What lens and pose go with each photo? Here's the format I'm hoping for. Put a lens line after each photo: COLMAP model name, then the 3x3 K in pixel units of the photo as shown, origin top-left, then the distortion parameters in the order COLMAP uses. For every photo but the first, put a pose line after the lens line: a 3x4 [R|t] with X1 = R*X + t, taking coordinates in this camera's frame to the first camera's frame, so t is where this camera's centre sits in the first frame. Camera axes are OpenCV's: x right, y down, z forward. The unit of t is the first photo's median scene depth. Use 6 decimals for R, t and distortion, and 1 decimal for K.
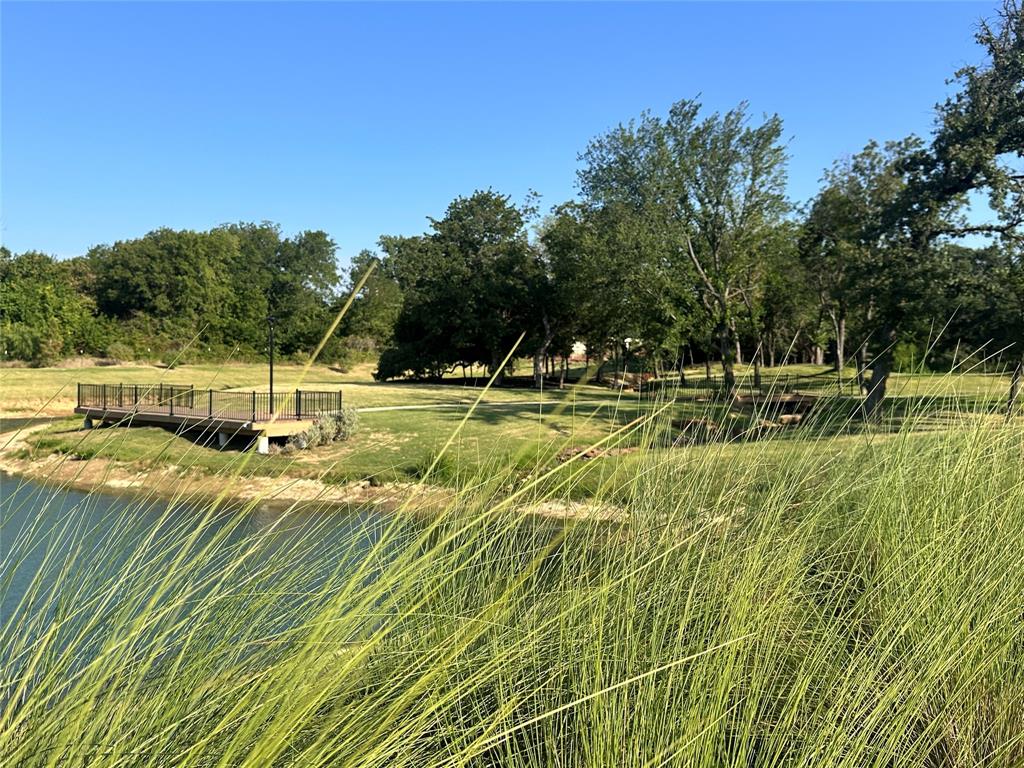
lens RADIAL K [[923.2, 0, 511.6], [0, 923.2, 383.1], [0, 0, 1]] dist [0.001923, 0.000523]
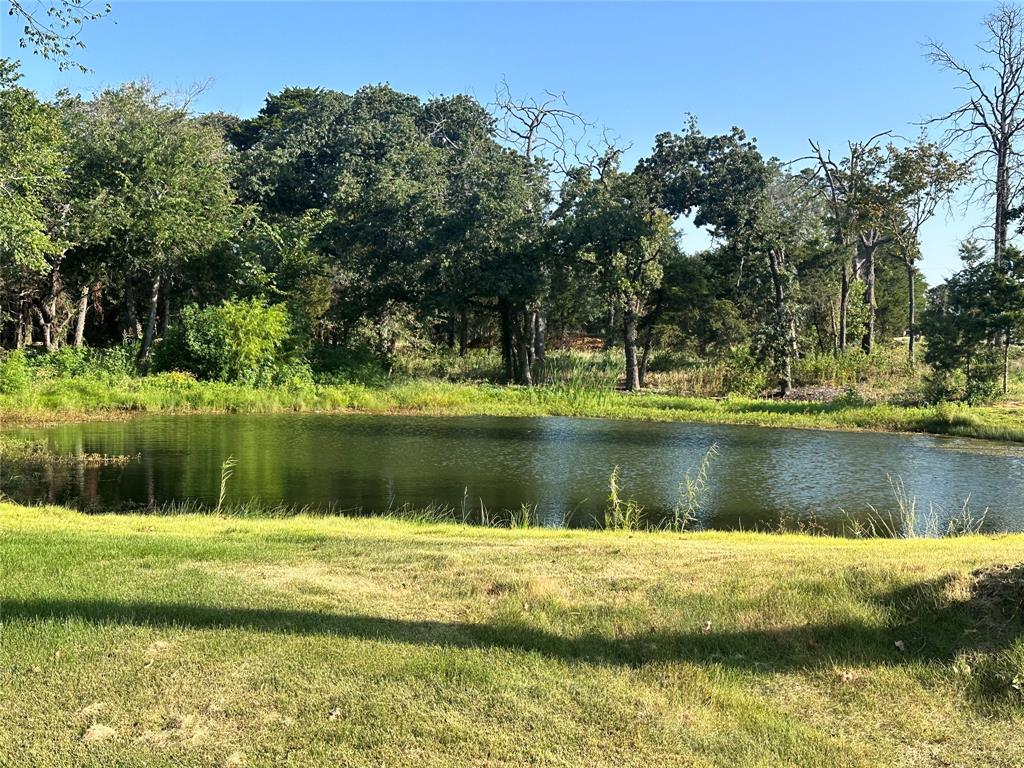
lens RADIAL K [[1224.2, 0, 511.9], [0, 1224.2, 382.9], [0, 0, 1]] dist [-0.016441, 0.000000]
pose [[0.857671, -0.015267, 0.513972, 0.273168], [-0.001322, 0.999490, 0.031895, -0.026825], [-0.514197, -0.028035, 0.857214, 0.550246]]
